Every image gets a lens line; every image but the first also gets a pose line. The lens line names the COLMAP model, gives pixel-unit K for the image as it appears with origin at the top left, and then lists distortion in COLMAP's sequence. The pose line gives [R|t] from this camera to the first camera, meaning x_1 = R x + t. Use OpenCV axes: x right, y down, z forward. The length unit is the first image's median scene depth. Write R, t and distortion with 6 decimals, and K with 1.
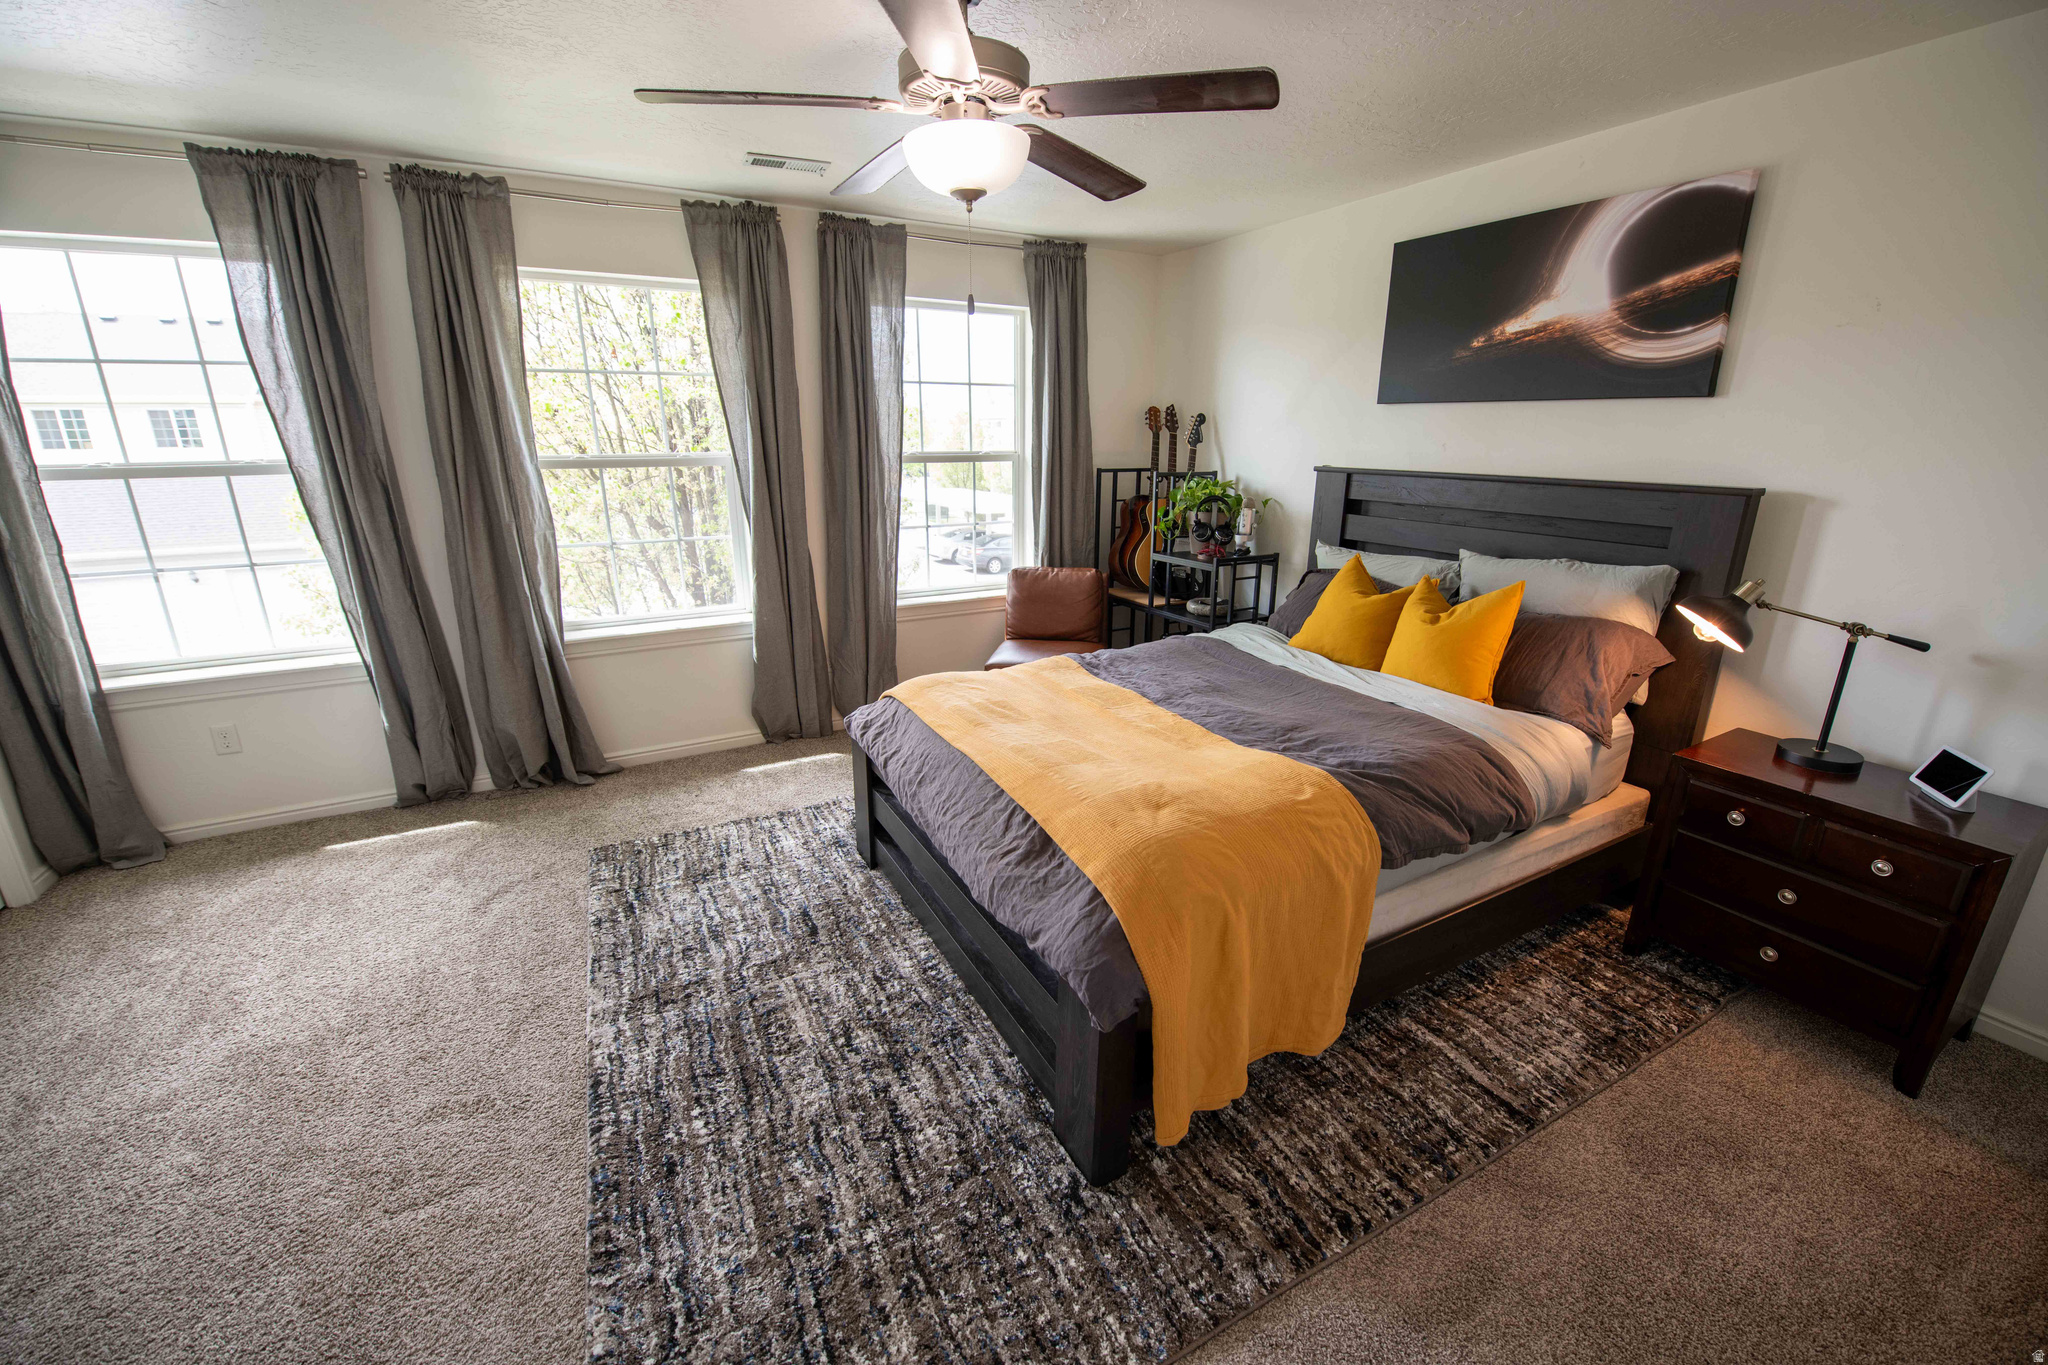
lens RADIAL K [[812.8, 0, 1031.2], [0, 812.8, 680.7], [0, 0, 1]] dist [-0.017444, -0.000723]
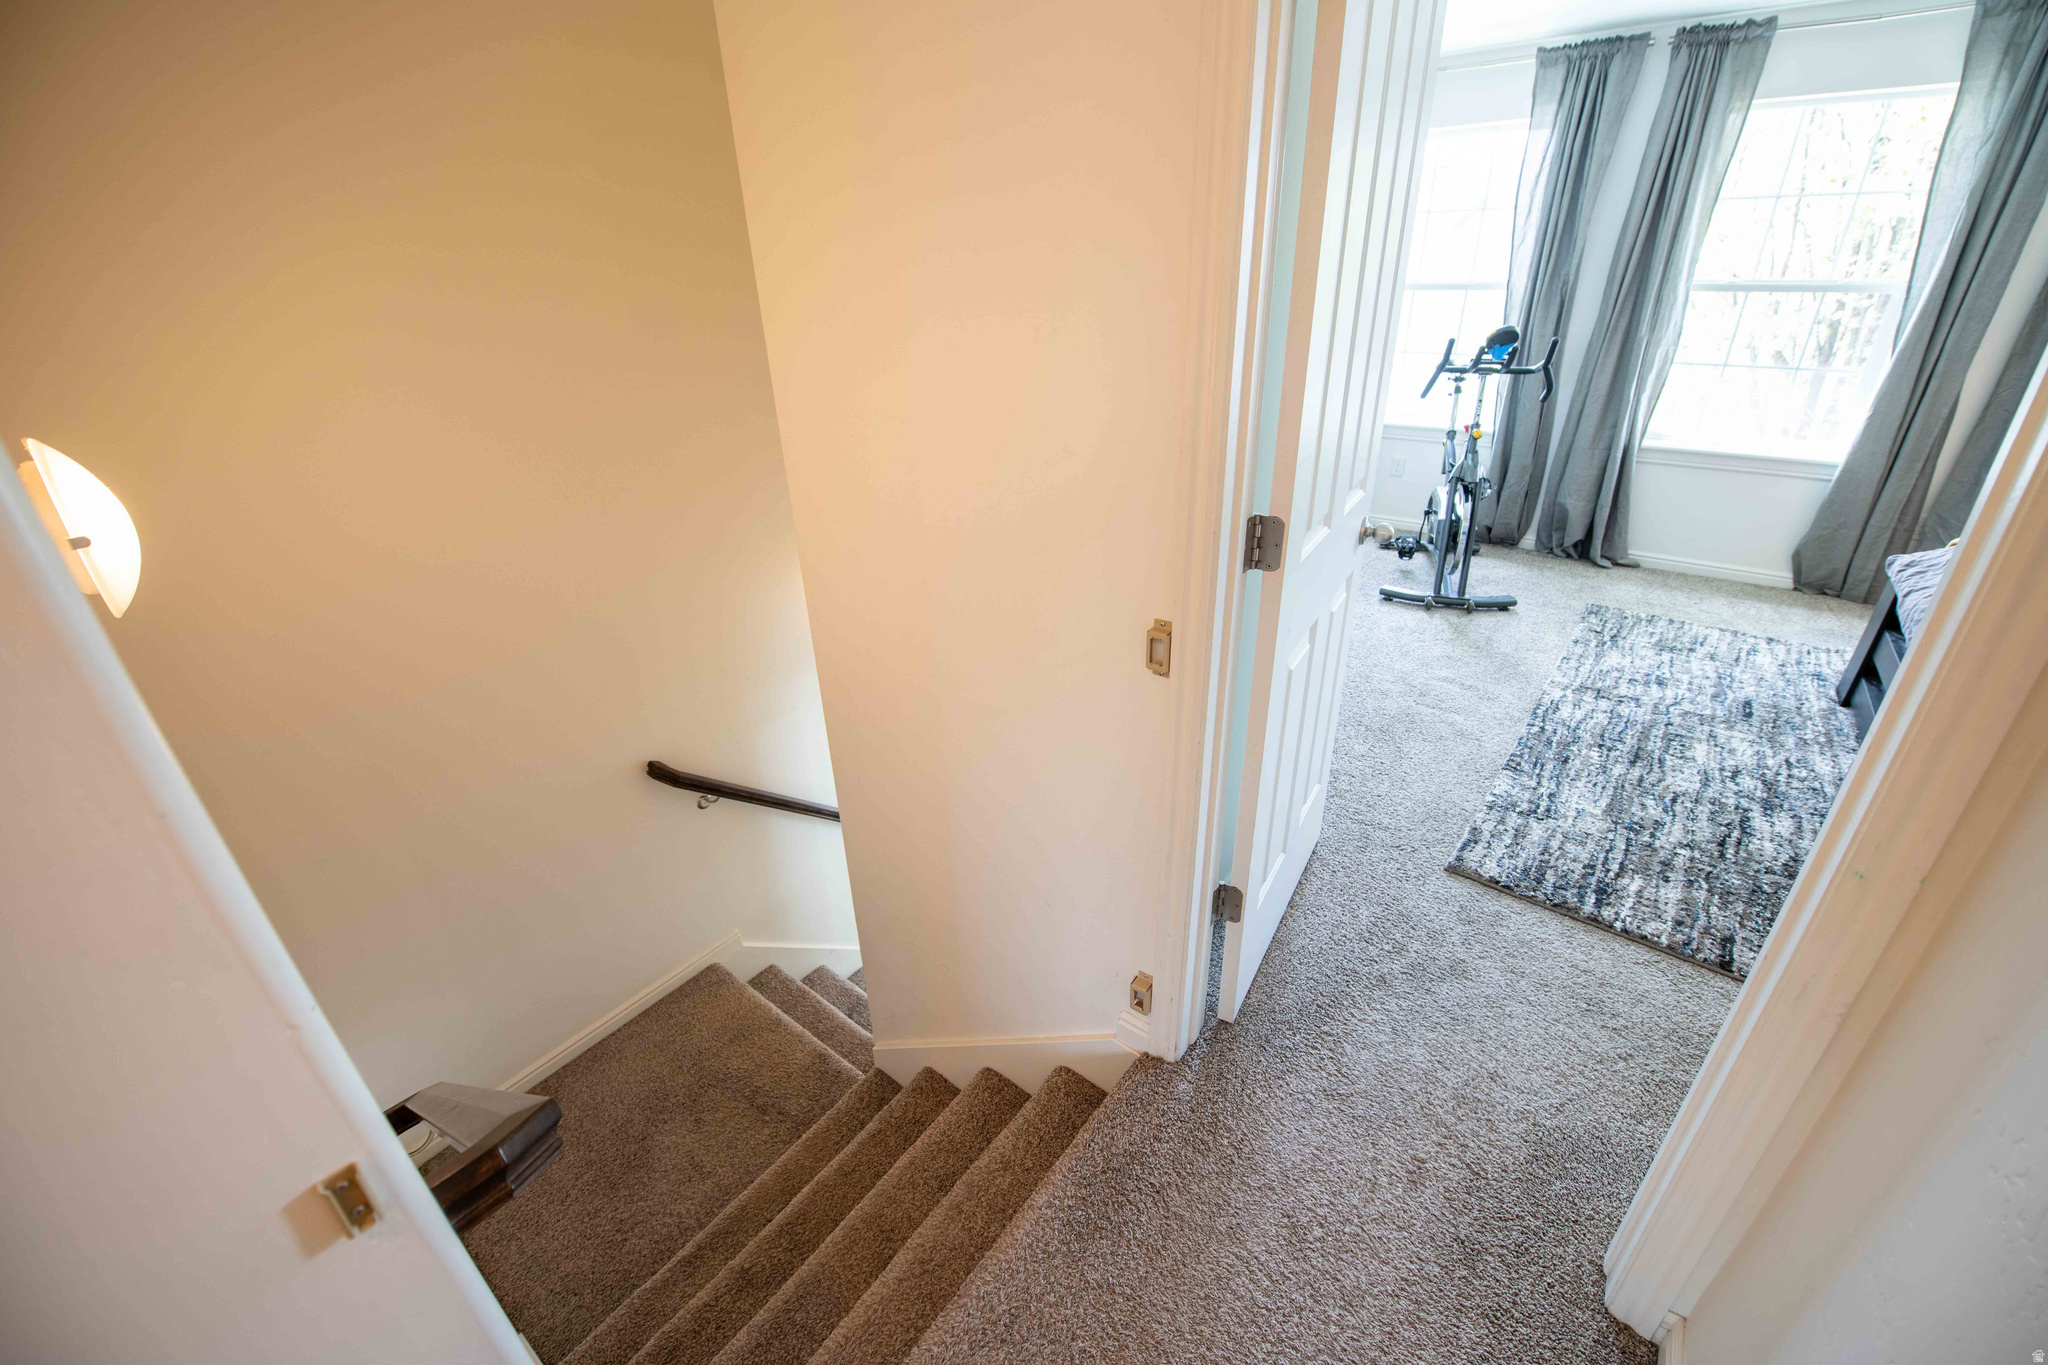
lens RADIAL K [[812.8, 0, 1042.7], [0, 812.8, 675.7], [0, 0, 1]] dist [-0.017444, -0.000723]
pose [[0.406725, 0.397992, -0.822300, 0.247426], [-0.247183, 0.914483, 0.320347, 0.145392], [0.879474, 0.072966, 0.470320, -0.441340]]
